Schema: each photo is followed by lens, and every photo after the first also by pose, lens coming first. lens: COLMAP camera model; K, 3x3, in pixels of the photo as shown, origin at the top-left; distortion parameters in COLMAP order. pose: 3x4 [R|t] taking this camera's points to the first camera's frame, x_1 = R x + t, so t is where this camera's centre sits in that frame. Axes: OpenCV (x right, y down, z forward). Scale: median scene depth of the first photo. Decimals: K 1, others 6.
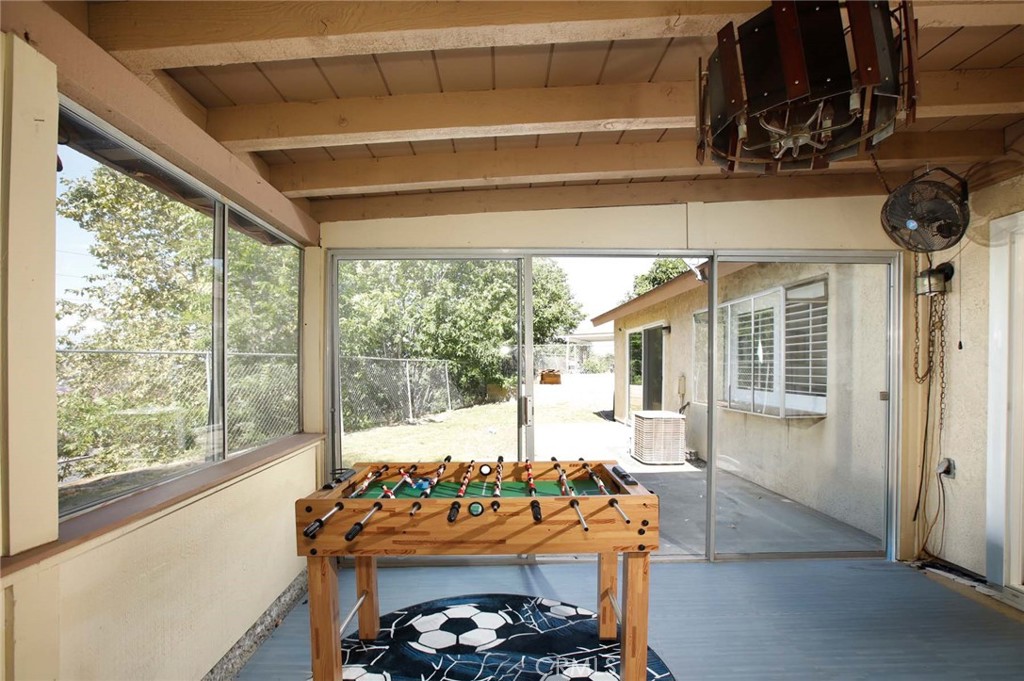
lens RADIAL K [[466.9, 0, 477.4], [0, 466.9, 370.7], [0, 0, 1]] dist [0.002367, 0.000081]
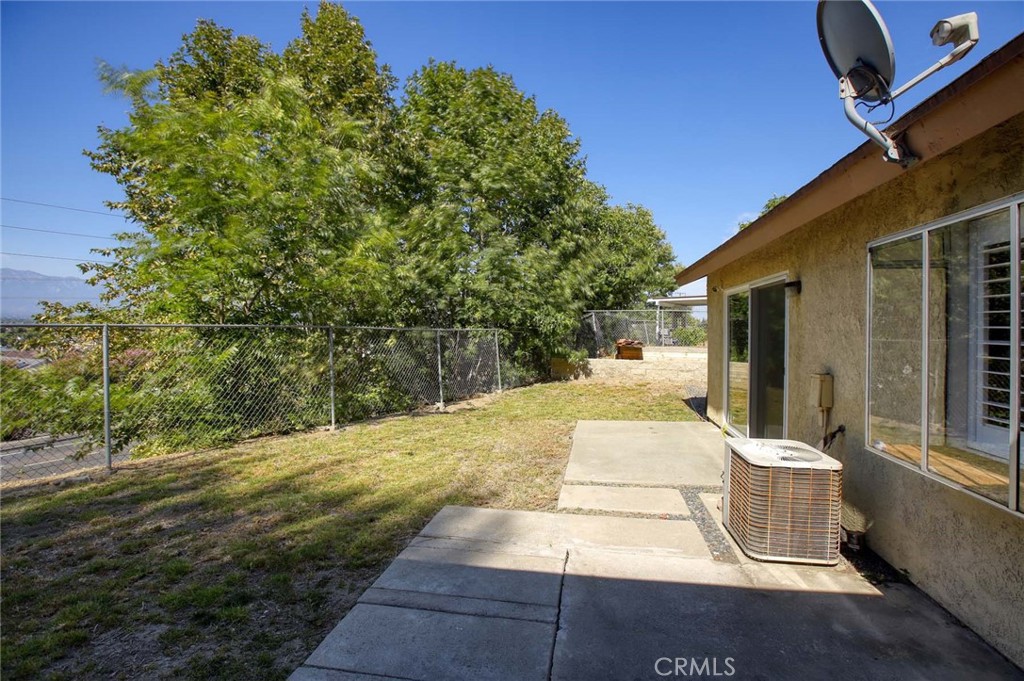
lens RADIAL K [[466.9, 0, 518.5], [0, 466.9, 334.7], [0, 0, 1]] dist [0.002367, 0.000081]
pose [[0.992861, 0.009871, -0.118865, 0.066239], [-0.010067, 0.999949, -0.001044, -0.012087], [0.118849, 0.002233, 0.992910, 0.185741]]
